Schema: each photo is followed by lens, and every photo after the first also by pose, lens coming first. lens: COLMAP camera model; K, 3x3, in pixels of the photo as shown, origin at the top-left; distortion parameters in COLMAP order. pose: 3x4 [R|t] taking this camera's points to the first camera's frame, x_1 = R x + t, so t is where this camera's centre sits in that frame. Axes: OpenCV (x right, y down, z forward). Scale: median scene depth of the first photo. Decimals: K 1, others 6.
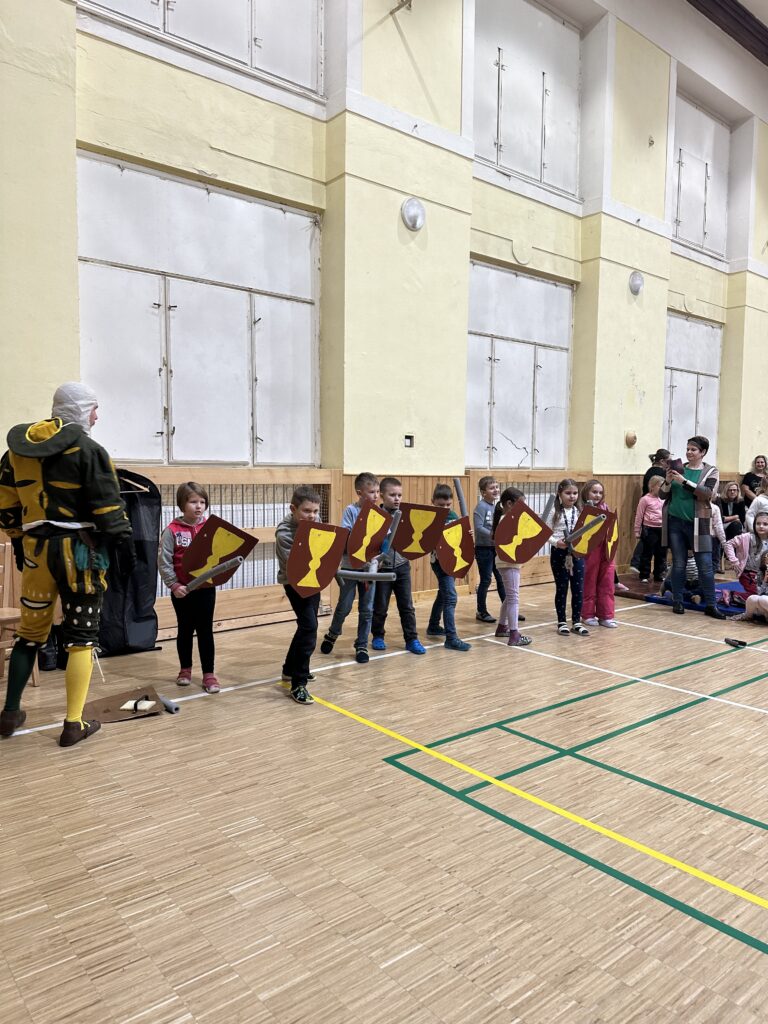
lens RADIAL K [[732.2, 0, 389.6], [0, 732.2, 514.8], [0, 0, 1]] dist [0.026800, -0.020129]
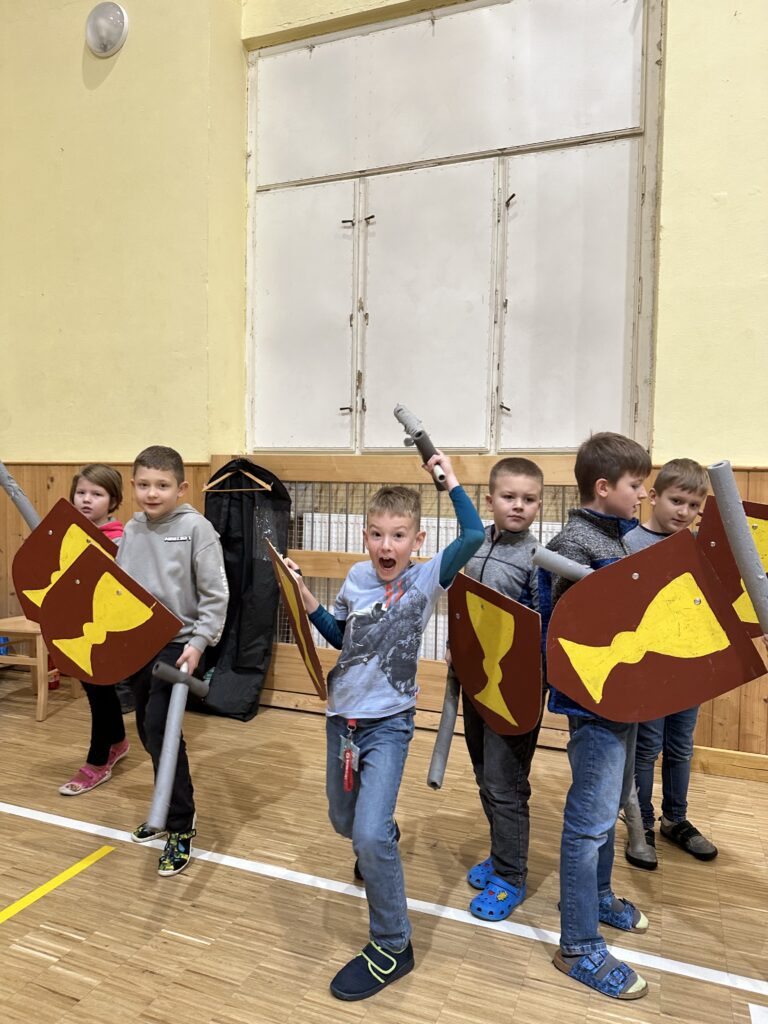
lens RADIAL K [[732.2, 0, 383.4], [0, 732.2, 519.4], [0, 0, 1]] dist [0.026800, -0.020129]
pose [[0.480670, 0.030091, -0.876385, 0.304892], [-0.067816, 0.997694, -0.002939, -0.008558], [0.874276, 0.060846, 0.481602, 0.702367]]
